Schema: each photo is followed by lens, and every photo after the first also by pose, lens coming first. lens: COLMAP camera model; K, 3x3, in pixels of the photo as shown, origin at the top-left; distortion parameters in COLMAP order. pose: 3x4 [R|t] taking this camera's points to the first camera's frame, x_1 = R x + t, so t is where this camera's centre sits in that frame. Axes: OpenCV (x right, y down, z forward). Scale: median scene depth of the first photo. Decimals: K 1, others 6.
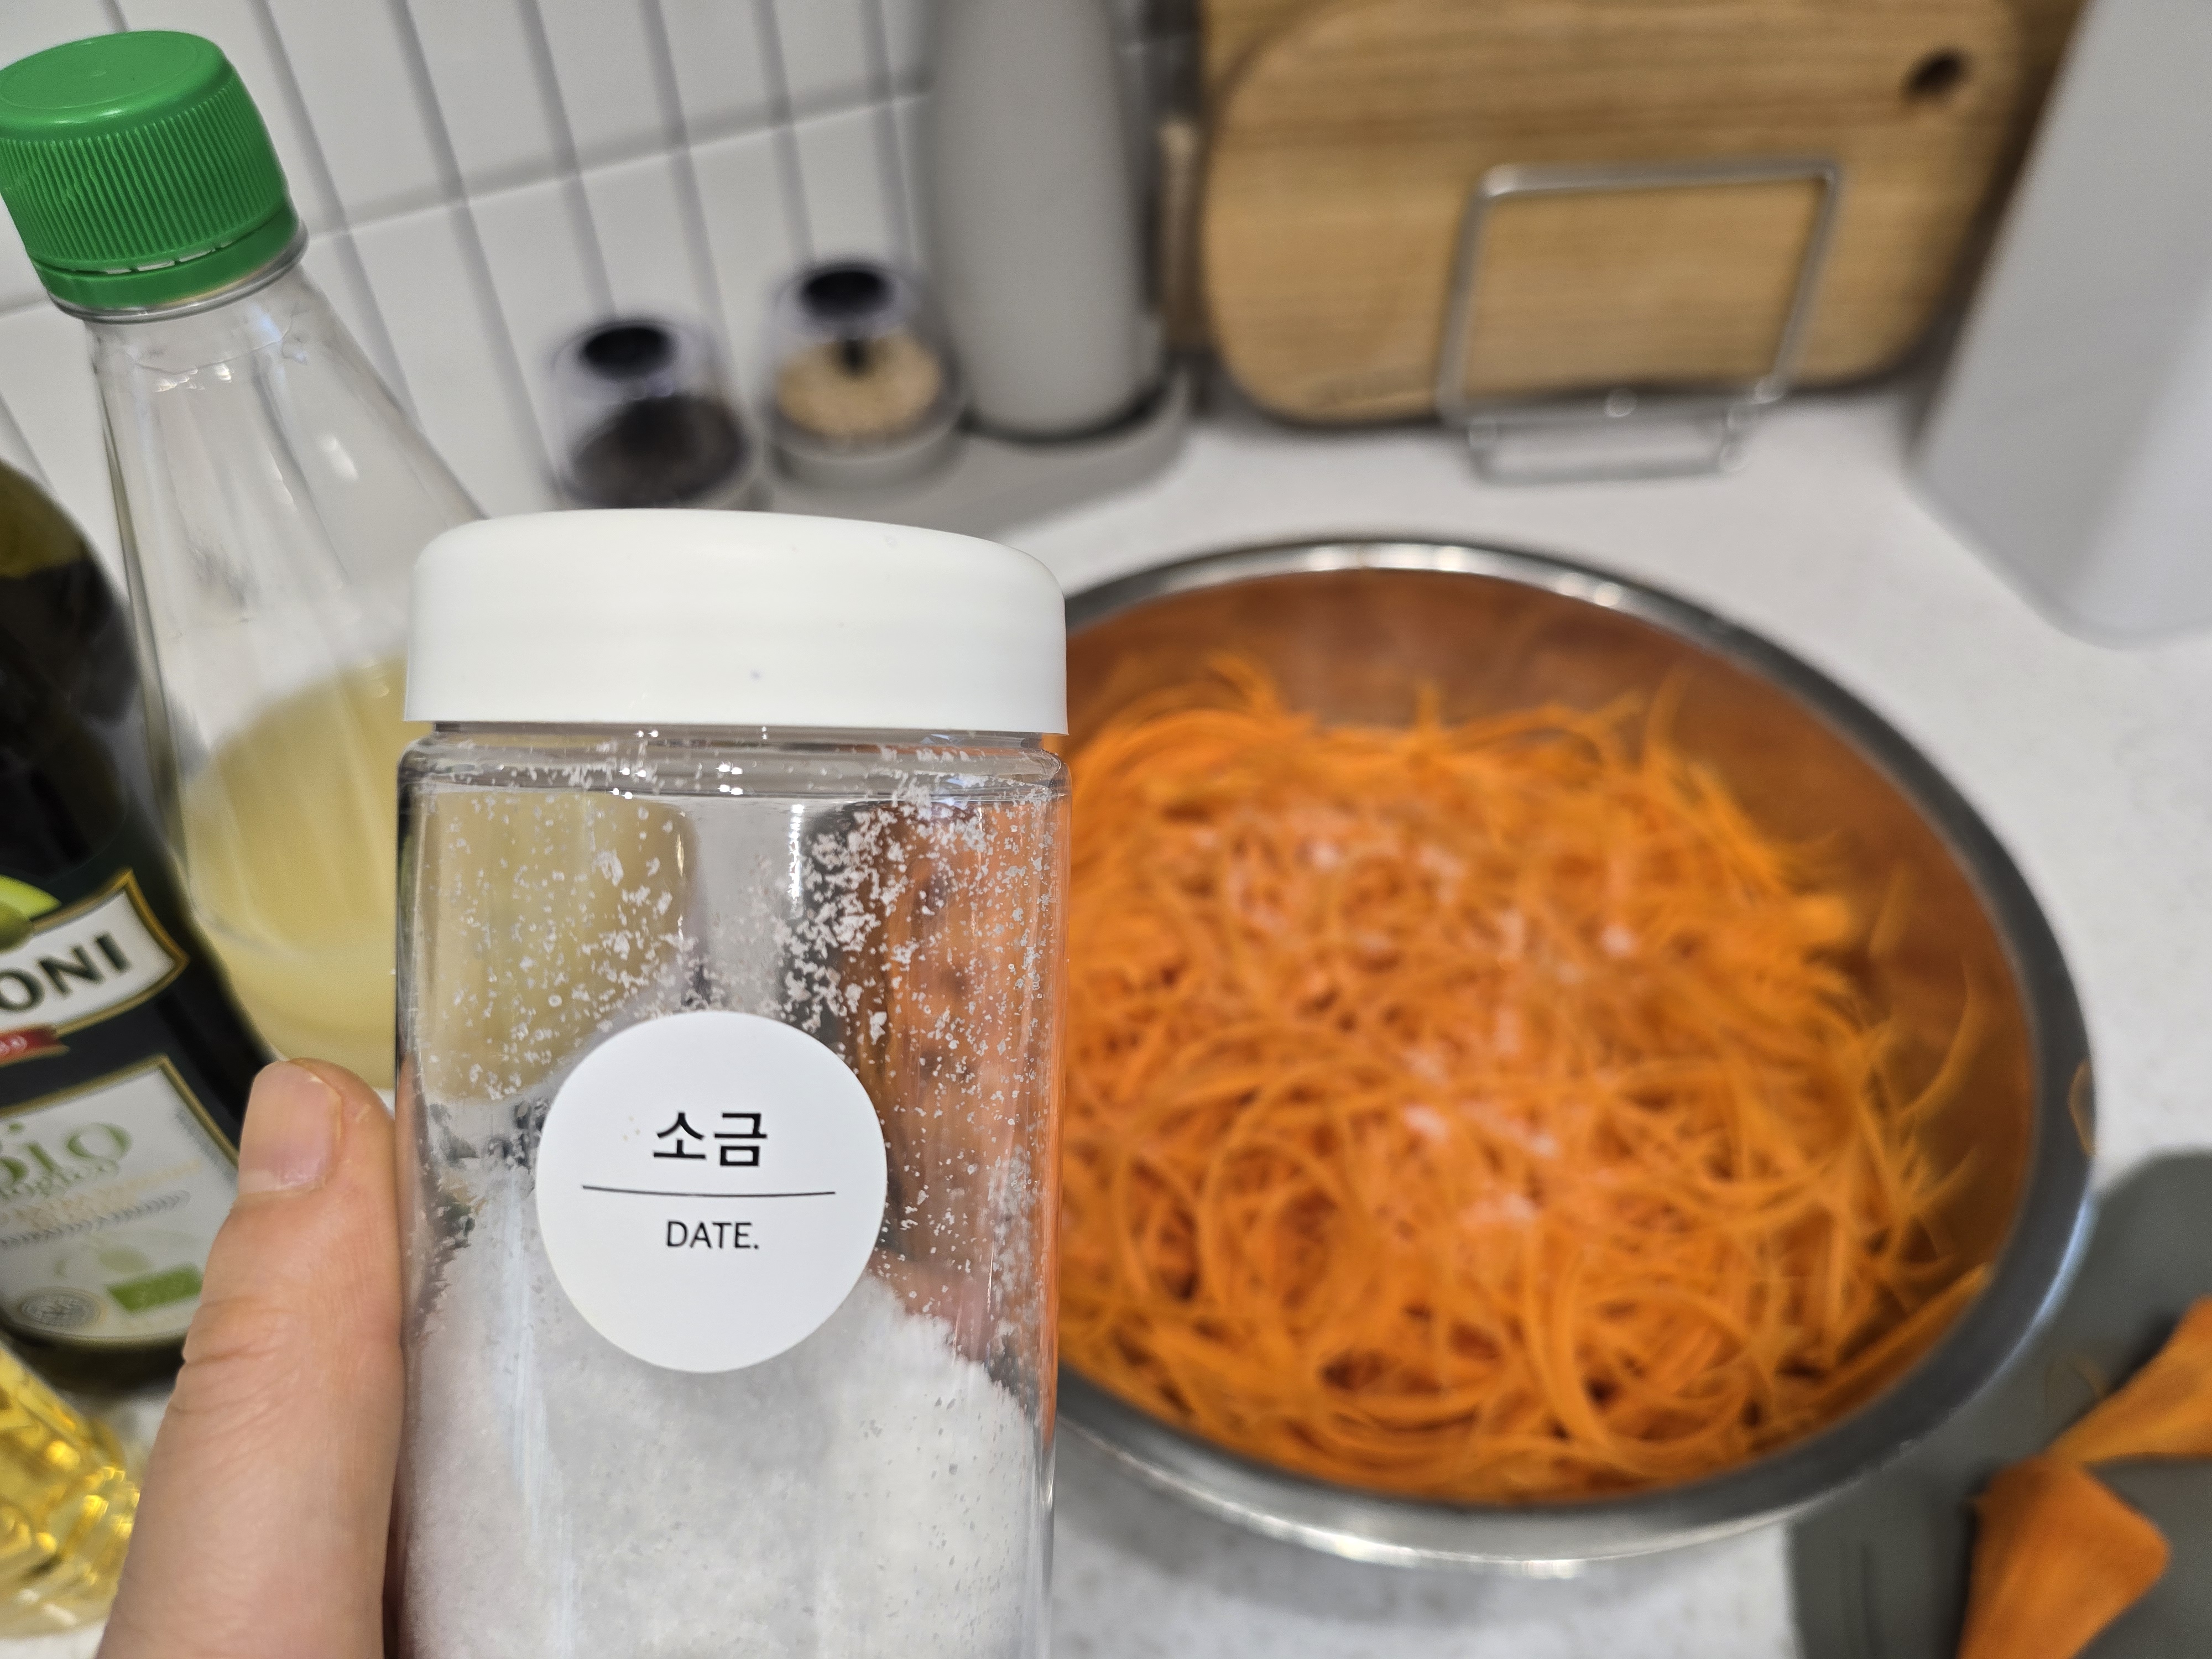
lens RADIAL K [[1619.7, 0, 1160.6], [0, 1619.7, 827.2], [0, 0, 1]] dist [-0.005761, -0.000320]
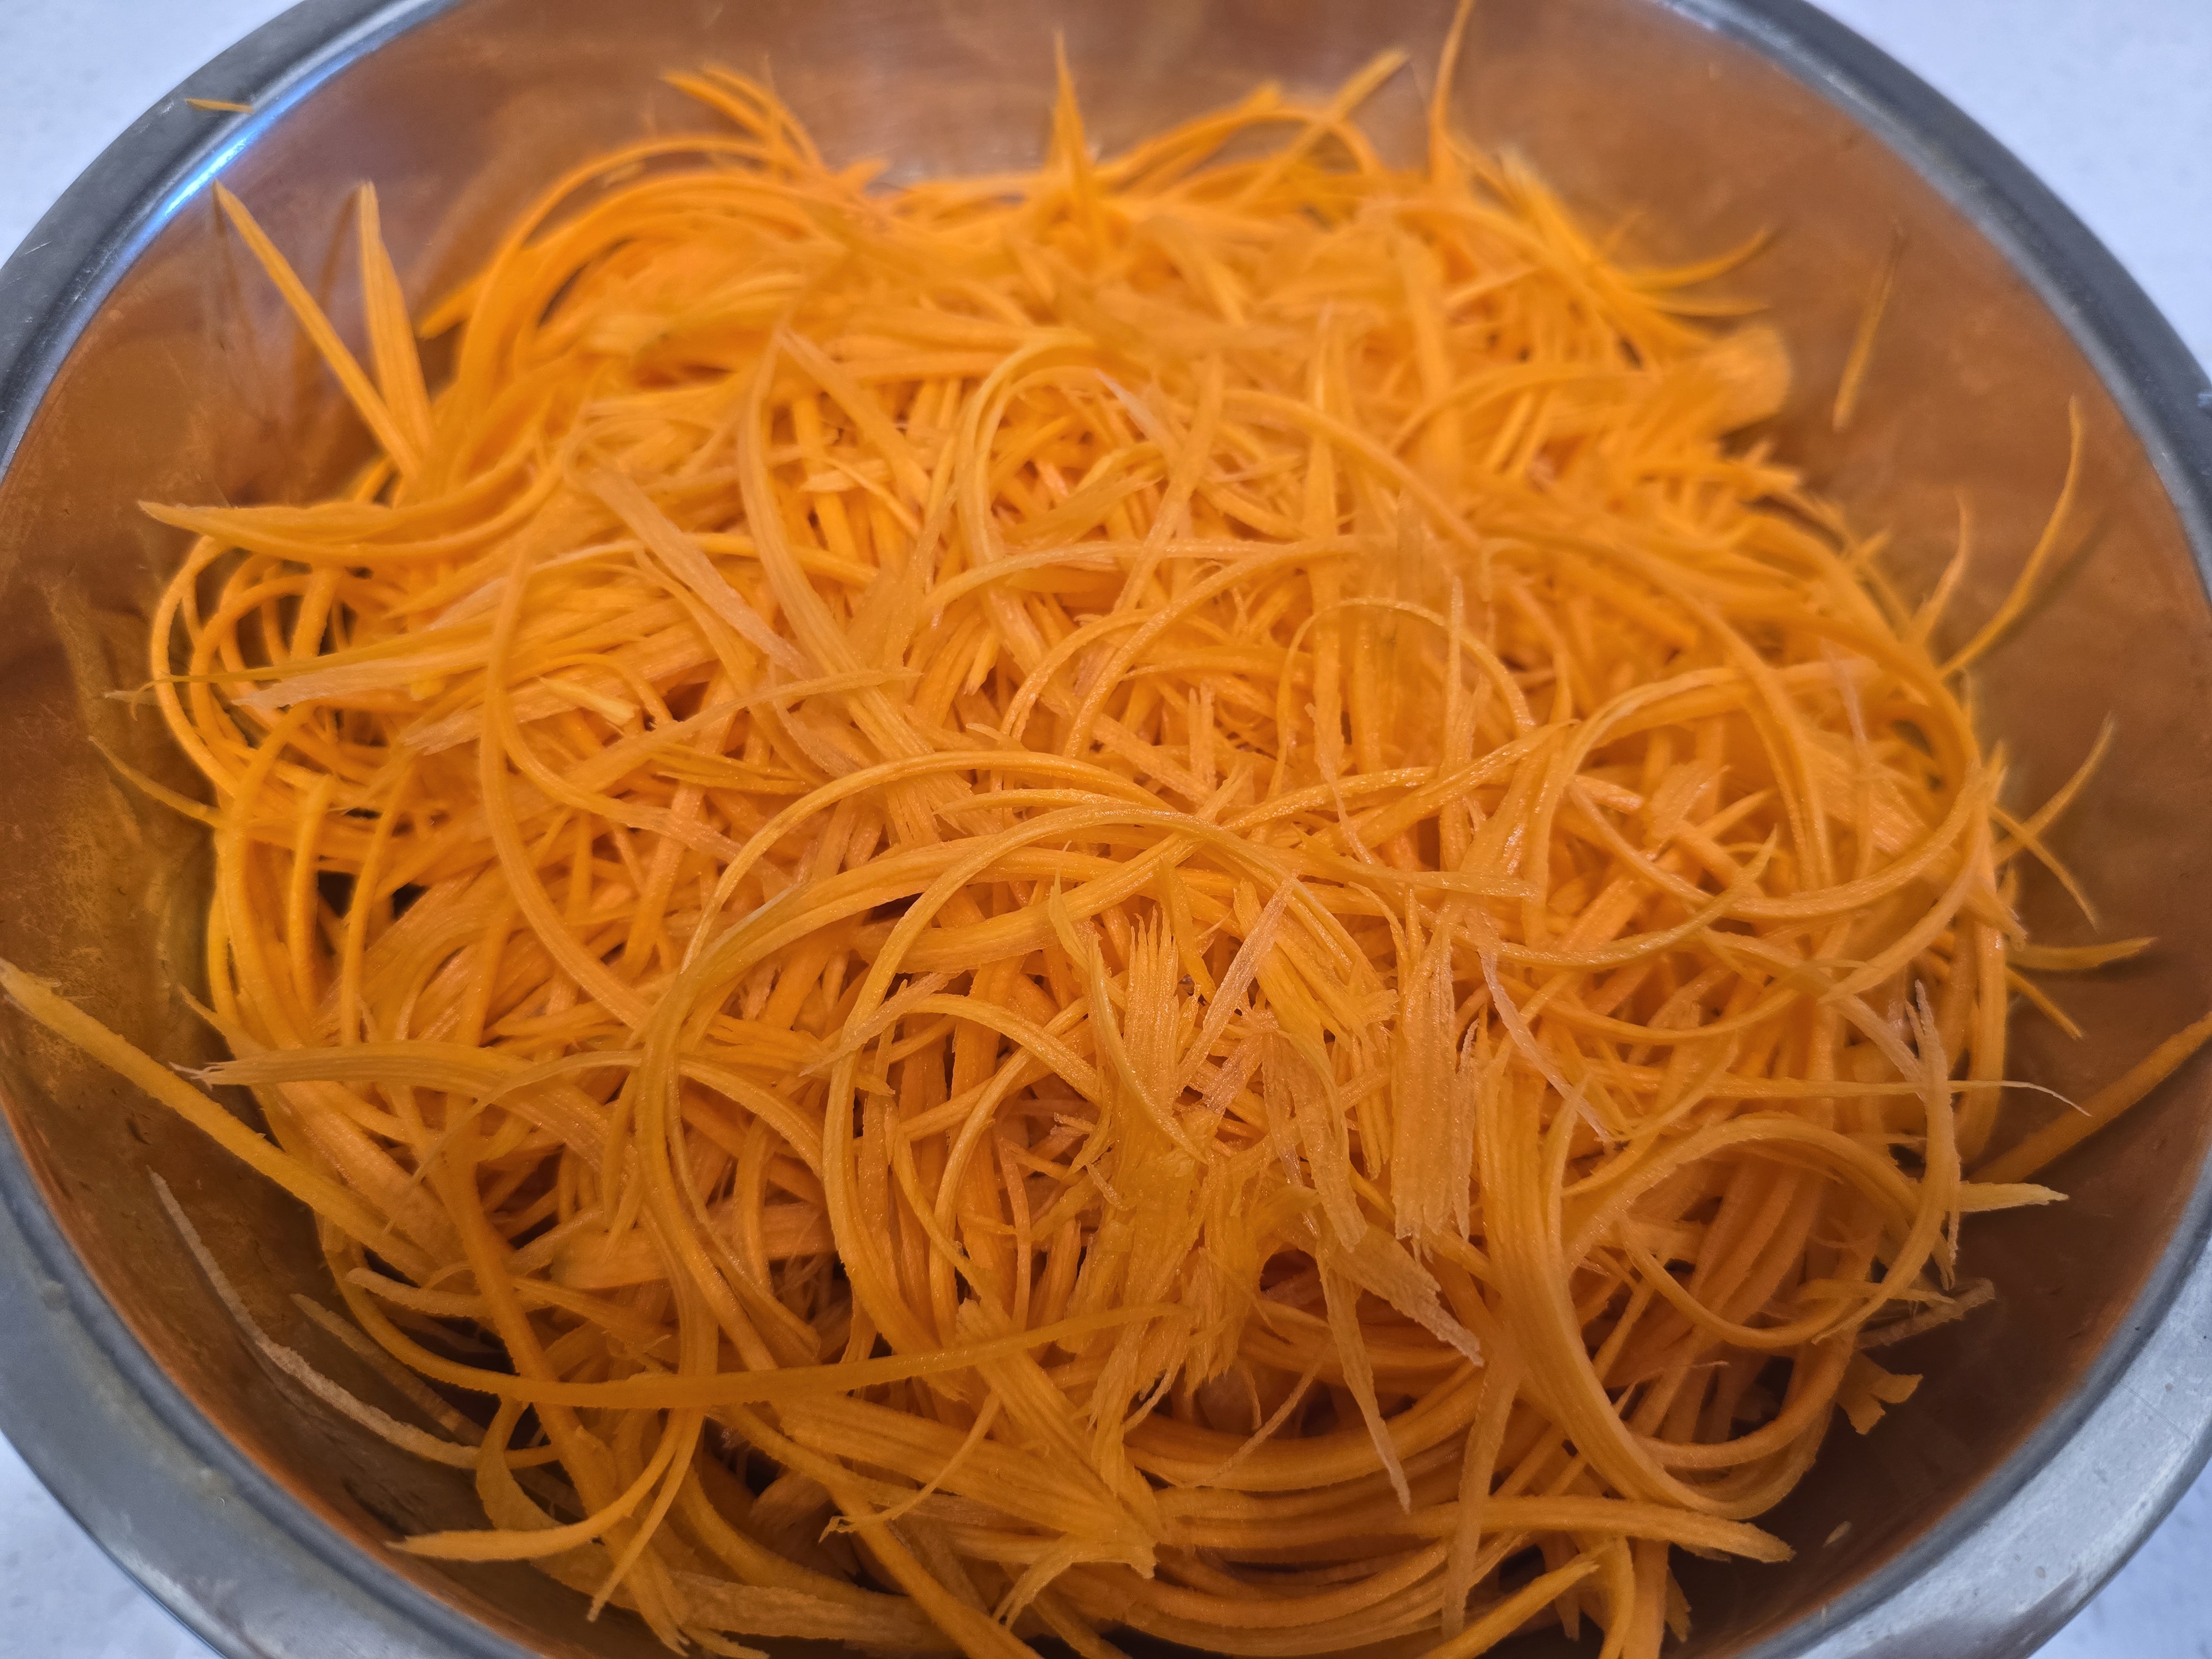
lens RADIAL K [[1507.6, 0, 1106.0], [0, 1507.6, 829.5], [0, 0, 1]] dist [0.092605, -0.215540]
pose [[0.965892, -0.210740, 0.150470, 0.051750], [0.160228, 0.942893, 0.292028, 0.012798], [-0.203419, -0.257958, 0.944499, 0.501798]]
